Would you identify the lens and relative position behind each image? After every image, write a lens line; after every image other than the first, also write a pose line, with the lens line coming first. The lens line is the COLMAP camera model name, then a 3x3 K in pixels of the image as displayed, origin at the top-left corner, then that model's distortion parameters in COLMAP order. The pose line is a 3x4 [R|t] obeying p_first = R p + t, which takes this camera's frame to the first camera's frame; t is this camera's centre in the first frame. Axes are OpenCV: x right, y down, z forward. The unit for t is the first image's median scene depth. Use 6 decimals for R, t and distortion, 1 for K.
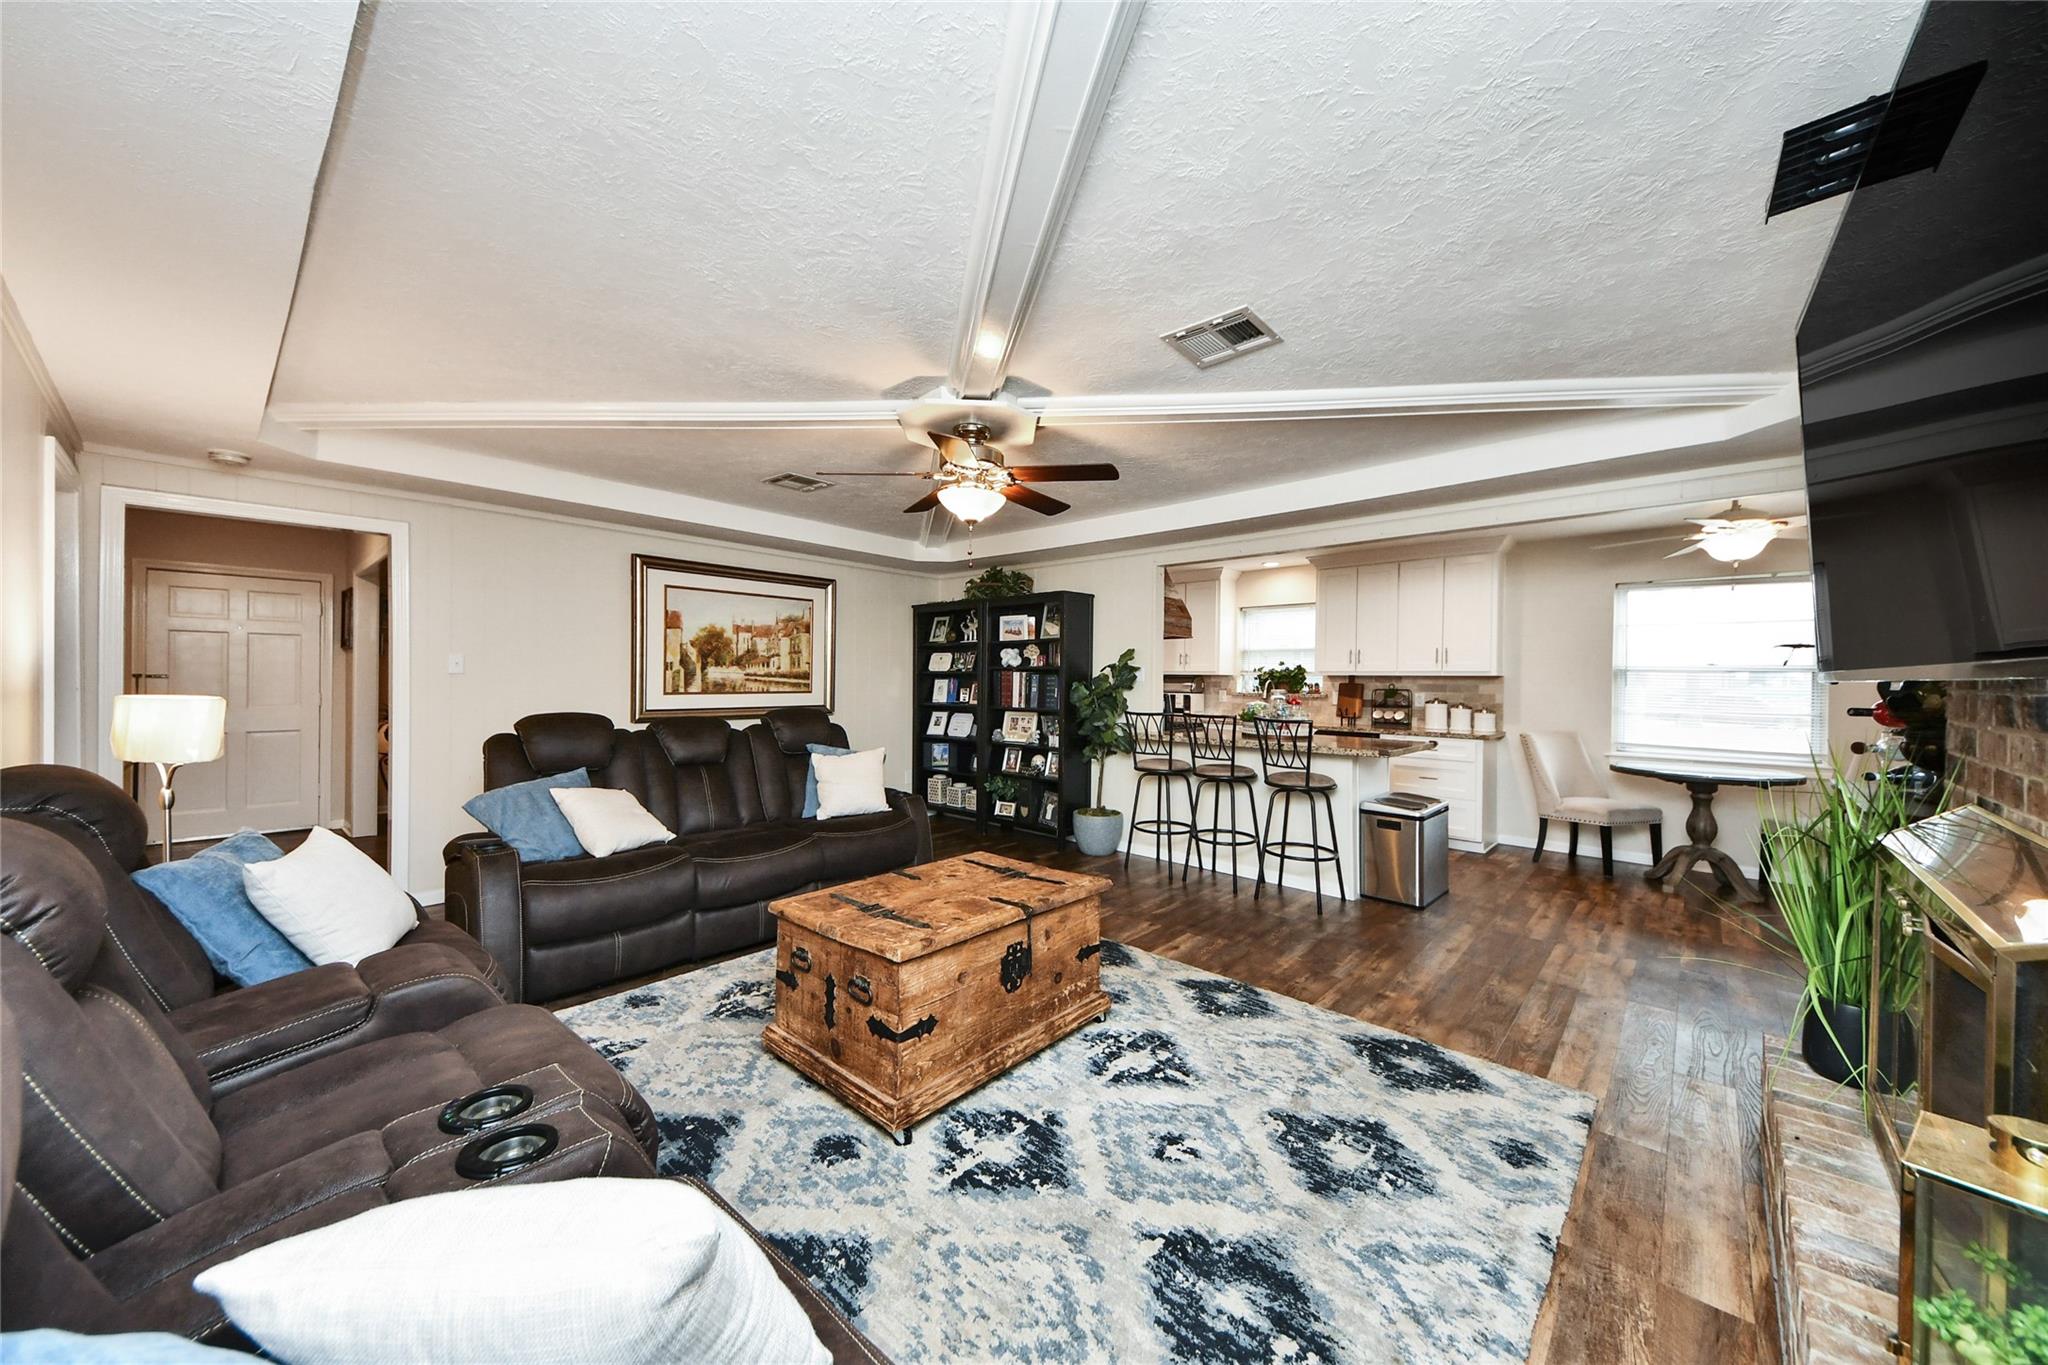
lens RADIAL K [[720.8, 0, 1024.0], [0, 720.8, 682.5], [0, 0, 1]] dist [0.074418, -0.030657]
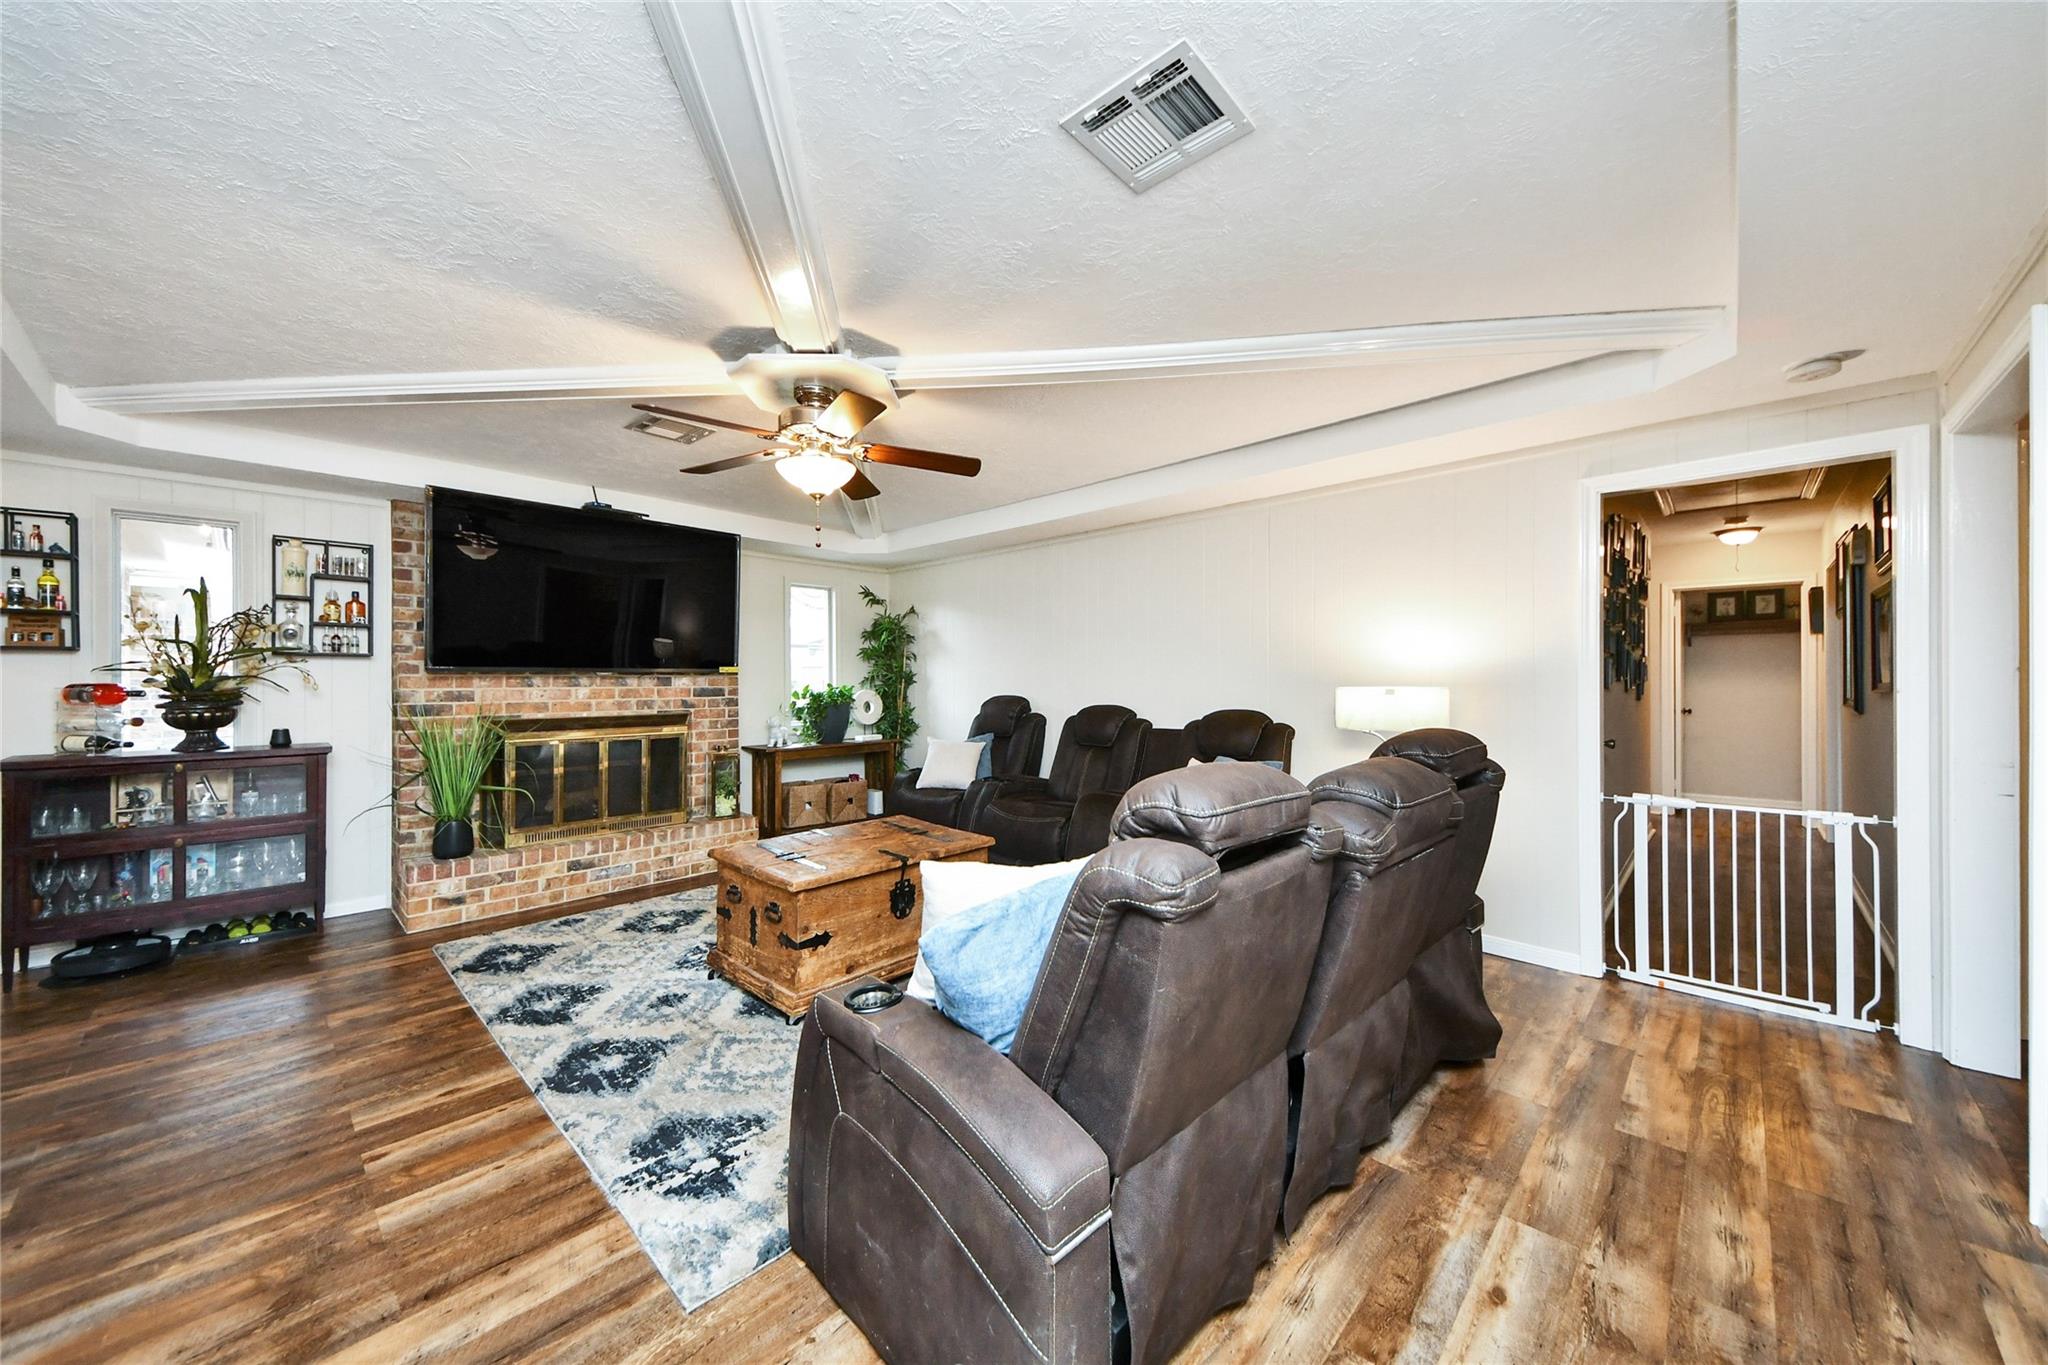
lens RADIAL K [[737.5, 0, 1024.0], [0, 737.5, 682.5], [0, 0, 1]] dist [0.049093, -0.014912]
pose [[-0.999381, -0.002699, 0.035065, -0.218066], [-0.002323, 0.999939, 0.010756, 0.001180], [-0.035092, 0.010668, -0.999327, 1.142445]]
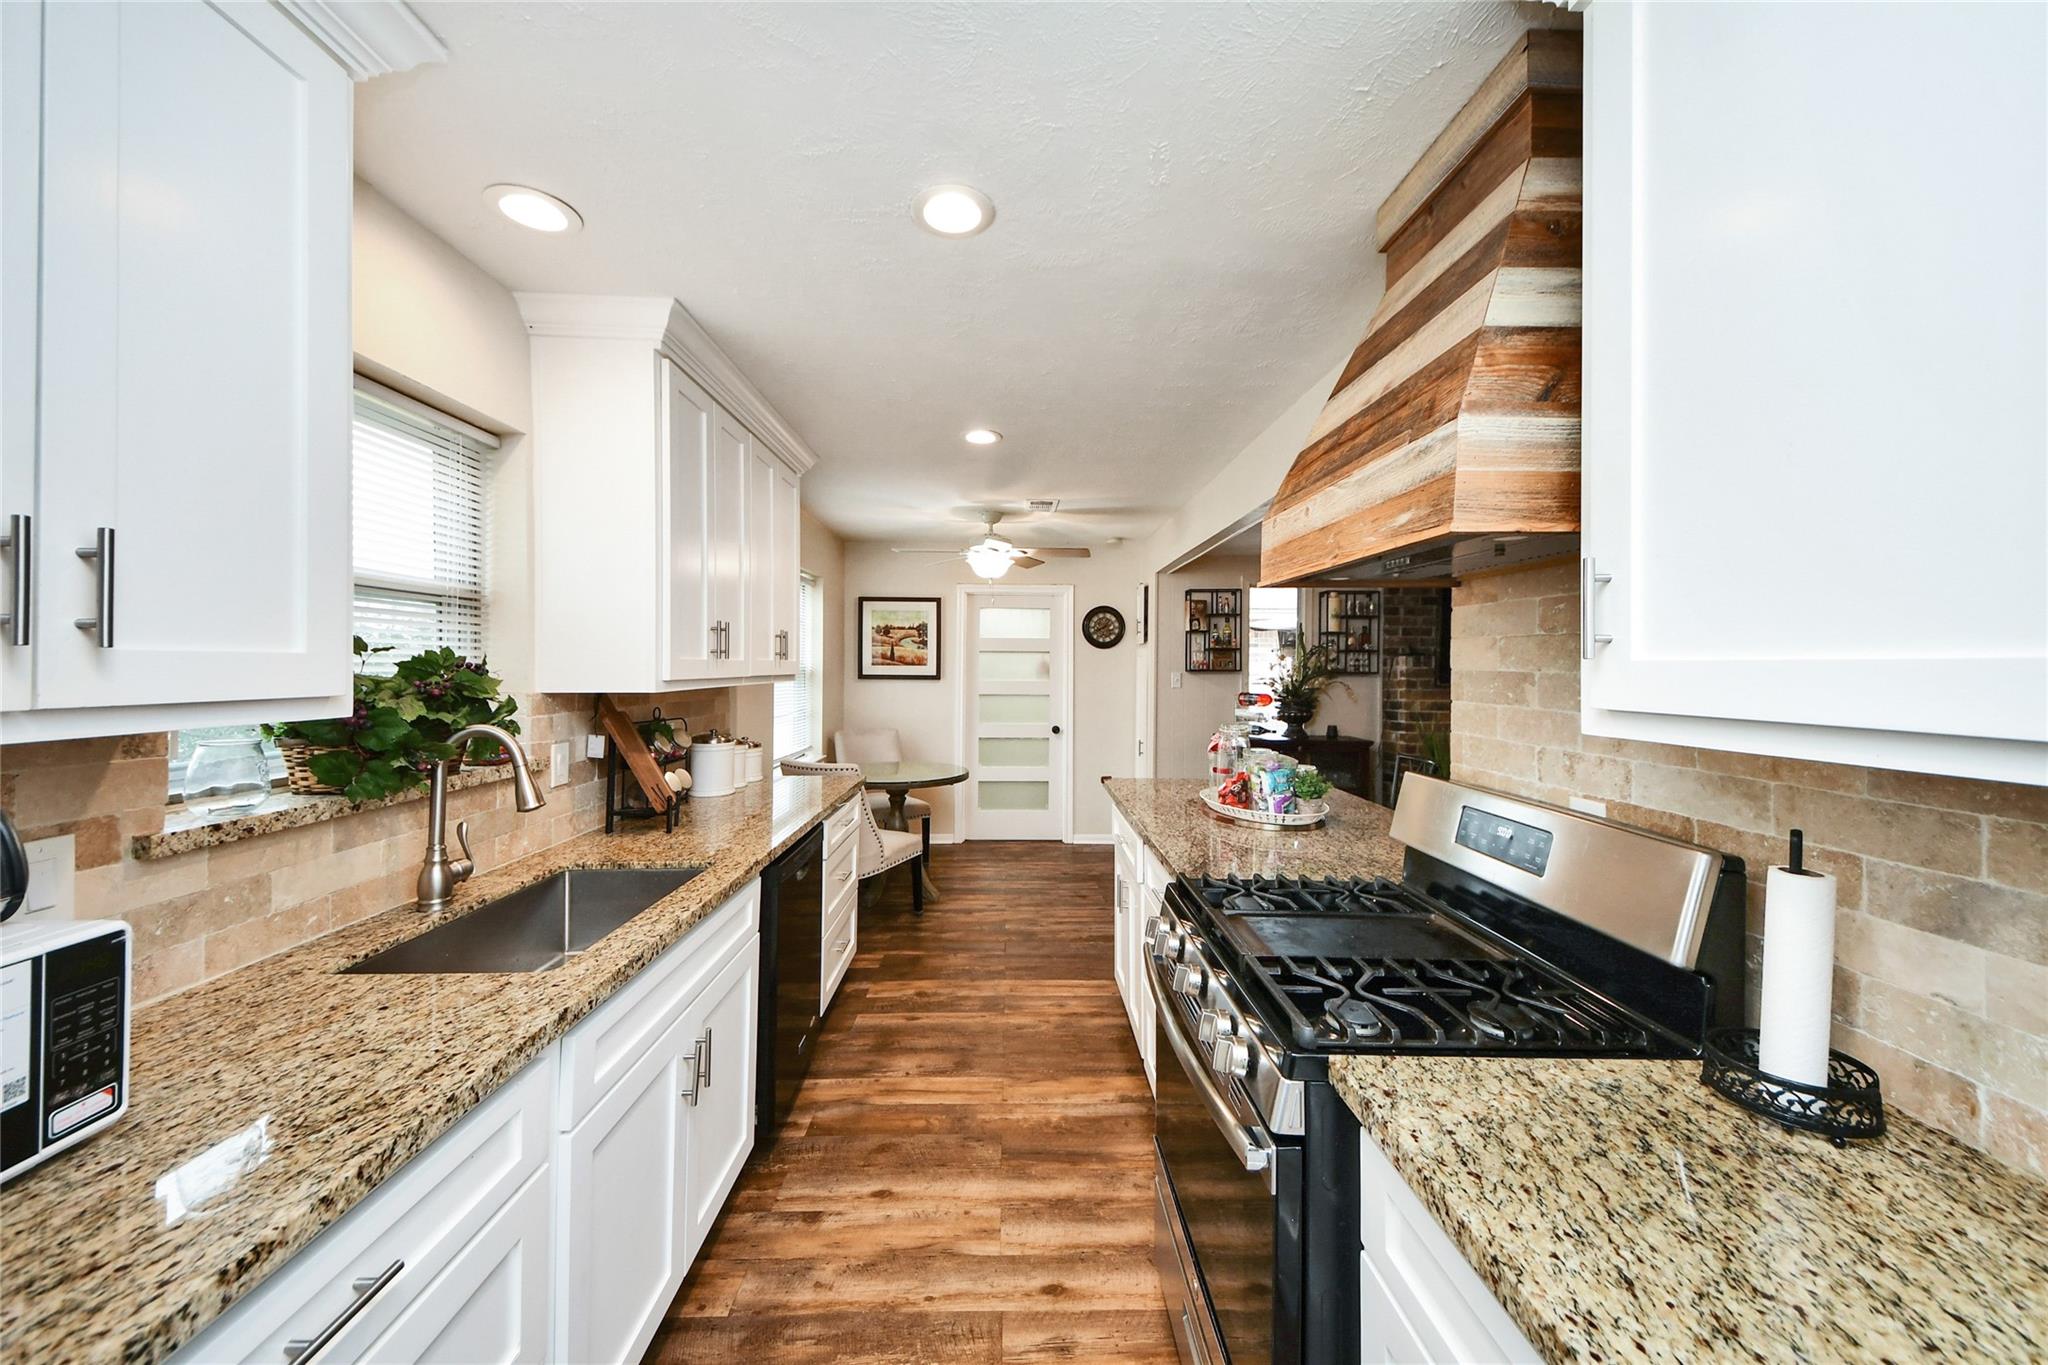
lens RADIAL K [[720.8, 0, 1024.0], [0, 720.8, 682.5], [0, 0, 1]] dist [0.074418, -0.030657]
pose [[-0.684296, -0.036086, 0.728311, 0.099254], [-0.012572, 0.999210, 0.037696, -0.038700], [-0.729096, 0.016639, -0.684210, 1.447234]]
